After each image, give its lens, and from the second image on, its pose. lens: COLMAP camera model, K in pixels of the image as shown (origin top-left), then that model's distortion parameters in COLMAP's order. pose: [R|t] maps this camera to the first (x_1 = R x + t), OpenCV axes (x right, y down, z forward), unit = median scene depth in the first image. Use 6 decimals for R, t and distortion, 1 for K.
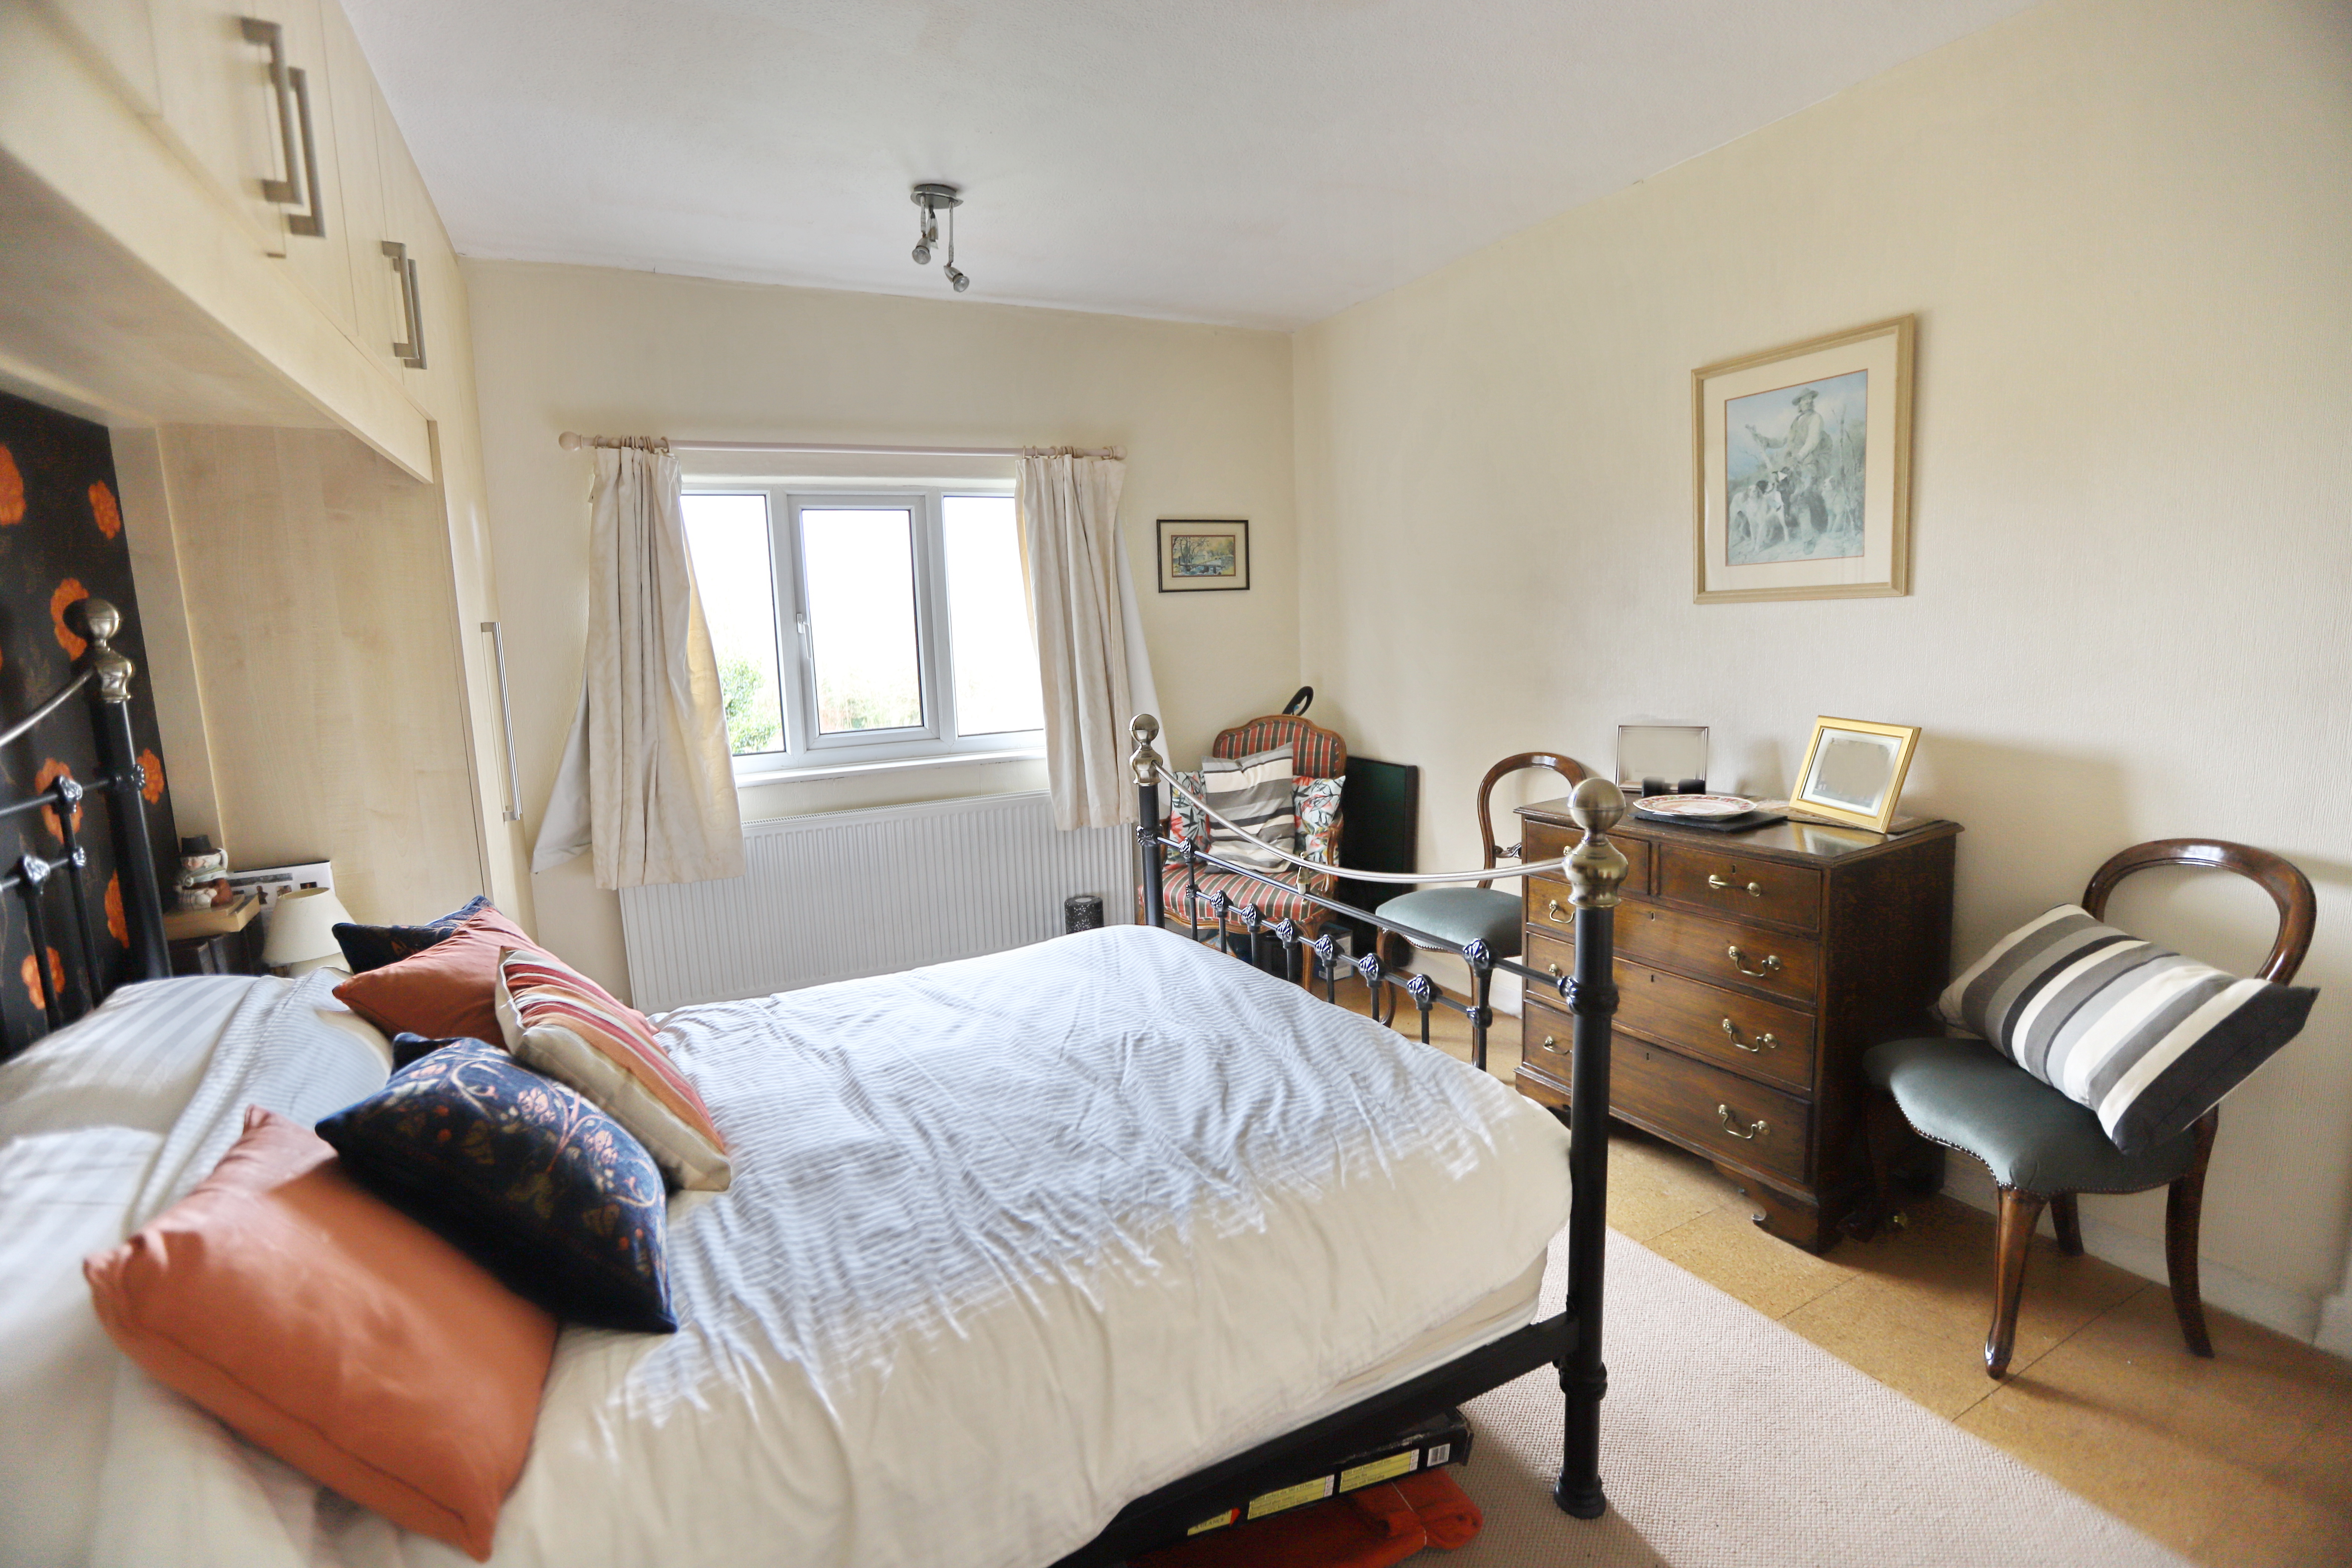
lens RADIAL K [[1089.1, 0, 1157.9], [0, 1089.1, 781.6], [0, 0, 1]] dist [-0.066927, 0.027163]
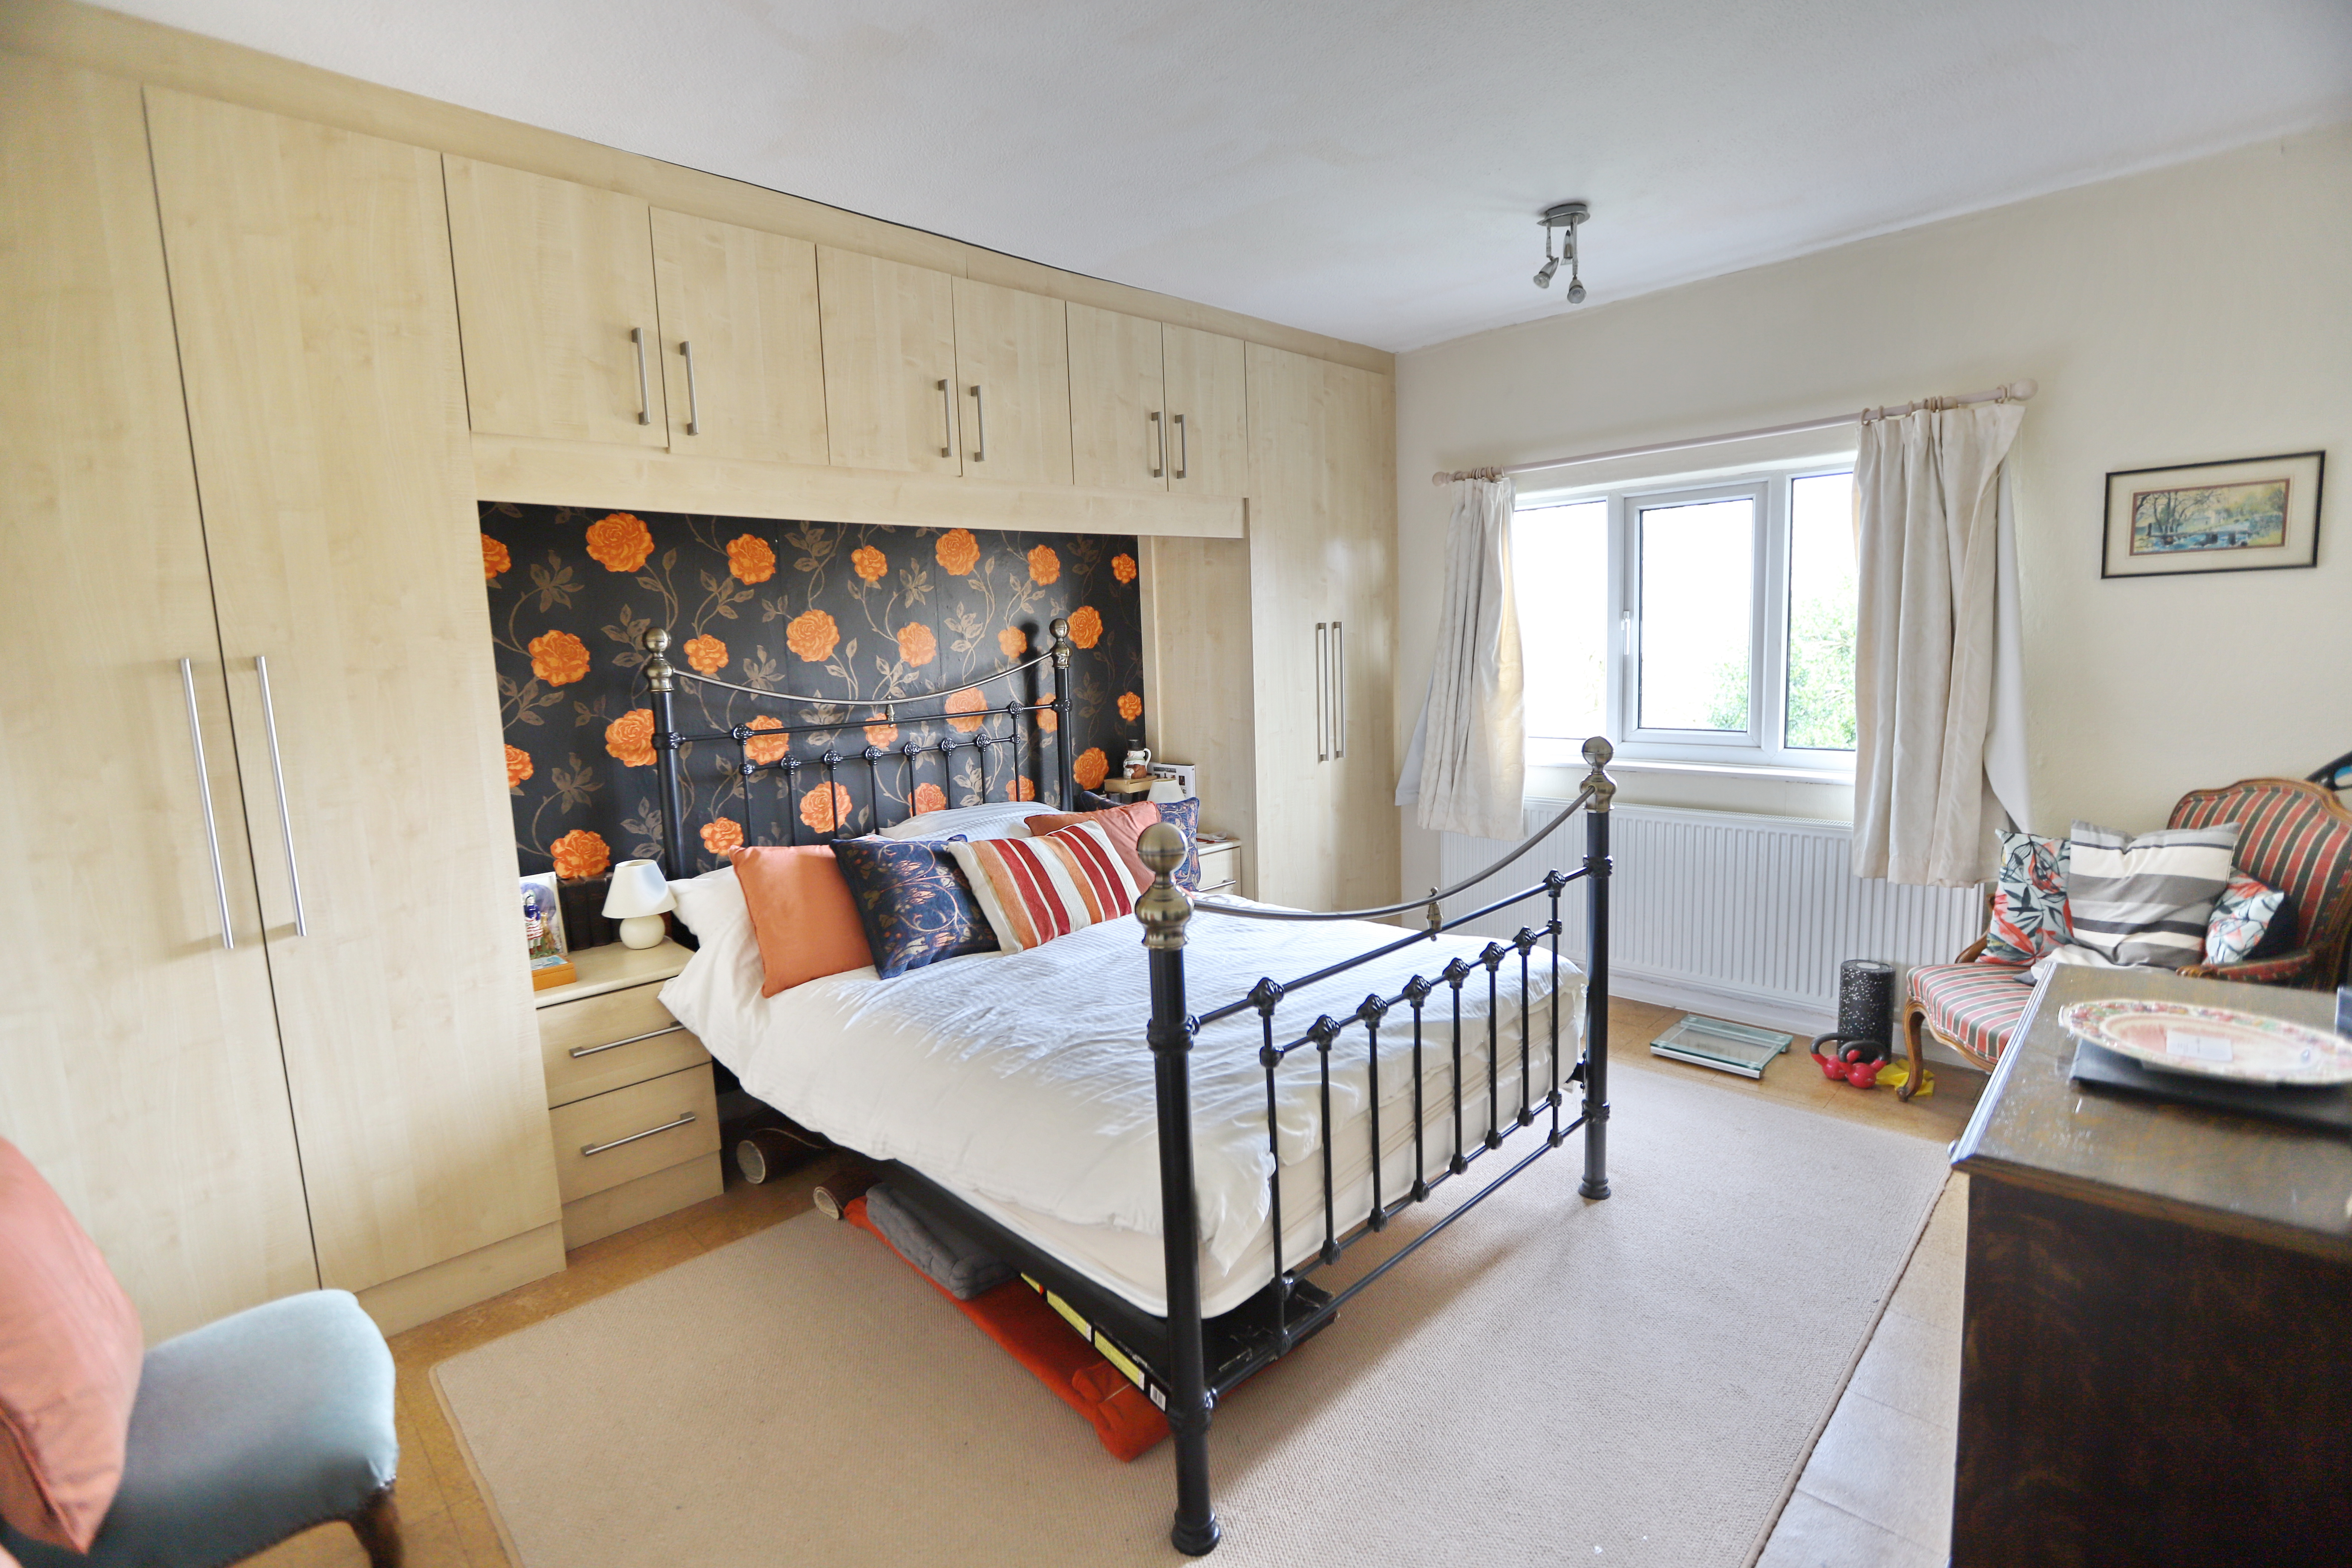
lens RADIAL K [[1089.1, 0, 1157.9], [0, 1089.1, 781.6], [0, 0, 1]] dist [-0.066927, 0.027163]
pose [[0.287396, 0.149137, -0.946130, 0.525410], [-0.114487, 0.986070, 0.120656, -0.063499], [0.950945, 0.073643, 0.300467, 0.257078]]
